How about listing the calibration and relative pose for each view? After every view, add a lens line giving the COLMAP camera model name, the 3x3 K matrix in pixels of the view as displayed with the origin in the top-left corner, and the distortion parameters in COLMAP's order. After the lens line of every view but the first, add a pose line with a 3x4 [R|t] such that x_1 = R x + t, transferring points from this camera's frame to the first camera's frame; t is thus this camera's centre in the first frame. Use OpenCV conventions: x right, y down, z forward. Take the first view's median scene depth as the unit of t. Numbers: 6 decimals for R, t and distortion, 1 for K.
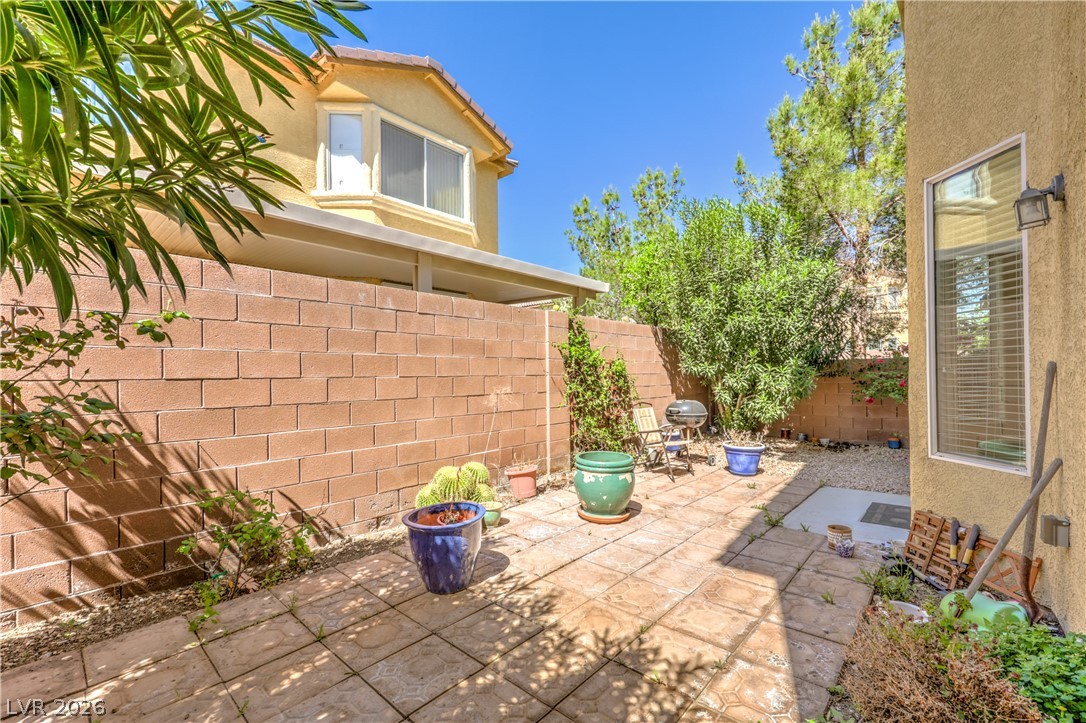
lens RADIAL K [[454.1, 0, 545.2], [0, 454.1, 373.0], [0, 0, 1]] dist [0.000025, -0.000028]
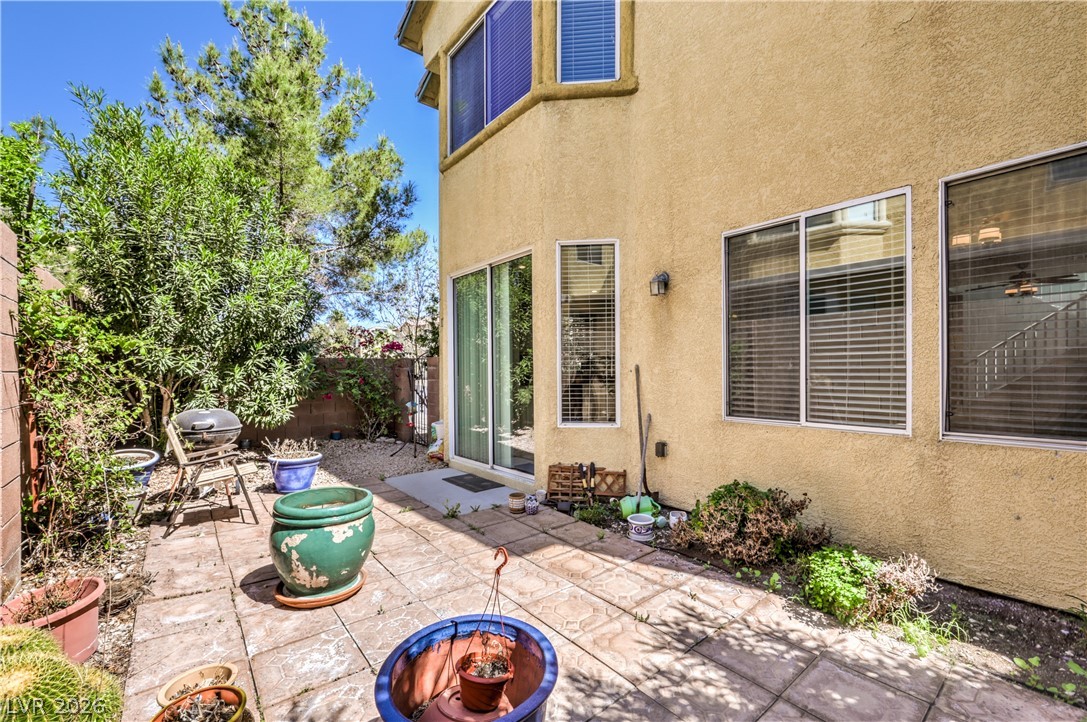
lens RADIAL K [[454.5, 0, 545.8], [0, 454.5, 372.5], [0, 0, 1]] dist [0.000025, -0.000028]
pose [[0.140147, 0.006066, 0.990112, -0.795306], [-0.004335, 0.999975, -0.005512, 0.017326], [-0.990121, -0.003519, 0.140170, 1.031986]]
